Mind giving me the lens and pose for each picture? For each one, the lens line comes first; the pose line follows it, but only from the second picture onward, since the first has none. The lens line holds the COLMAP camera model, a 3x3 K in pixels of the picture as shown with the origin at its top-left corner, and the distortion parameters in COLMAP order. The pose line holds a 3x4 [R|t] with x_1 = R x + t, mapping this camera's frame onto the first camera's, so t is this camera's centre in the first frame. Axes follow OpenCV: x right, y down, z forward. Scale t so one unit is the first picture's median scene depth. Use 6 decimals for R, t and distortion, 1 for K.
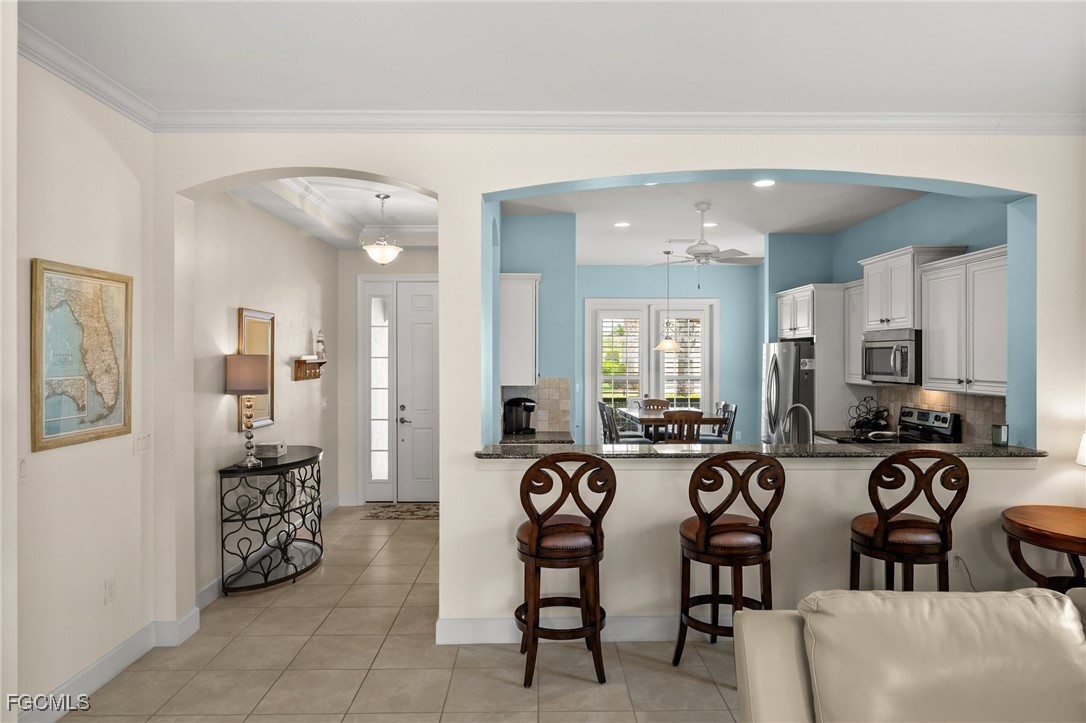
lens RADIAL K [[676.3, 0, 541.1], [0, 676.3, 357.1], [0, 0, 1]] dist [0.000443, -0.001214]
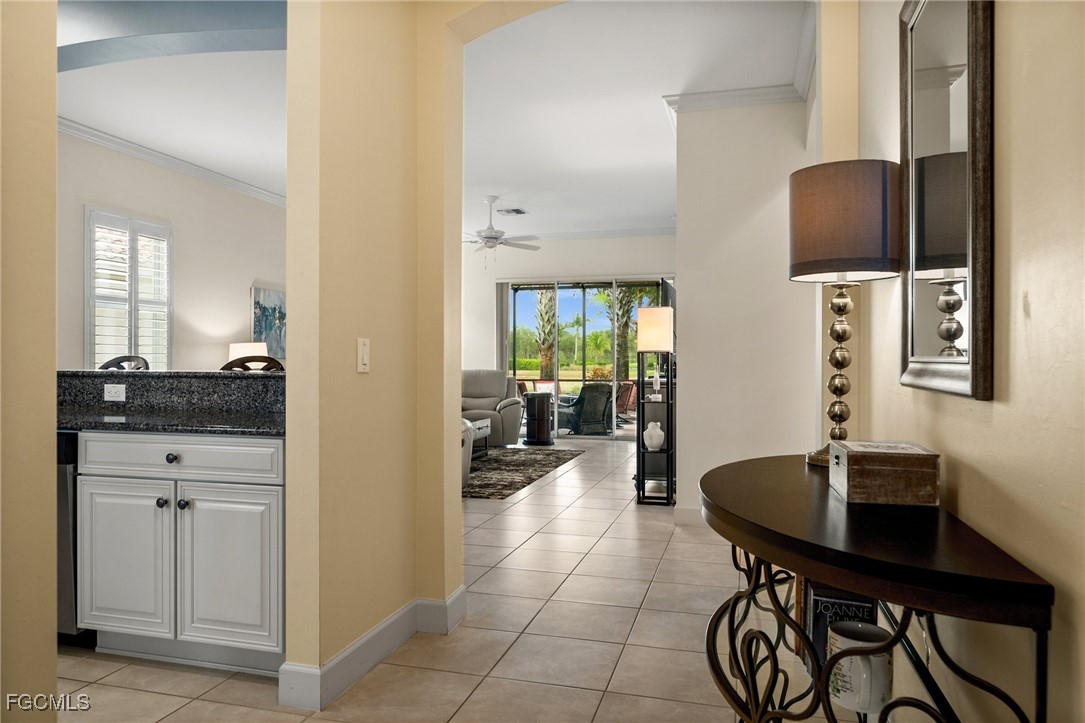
lens RADIAL K [[716.2, 0, 542.5], [0, 716.2, 361.5], [0, 0, 1]] dist [0.001433, 0.000701]
pose [[-0.960100, -0.001287, 0.279654, -0.361475], [-0.001516, 0.999999, -0.000604, 0.096779], [-0.279653, -0.001004, -0.960101, 1.351921]]
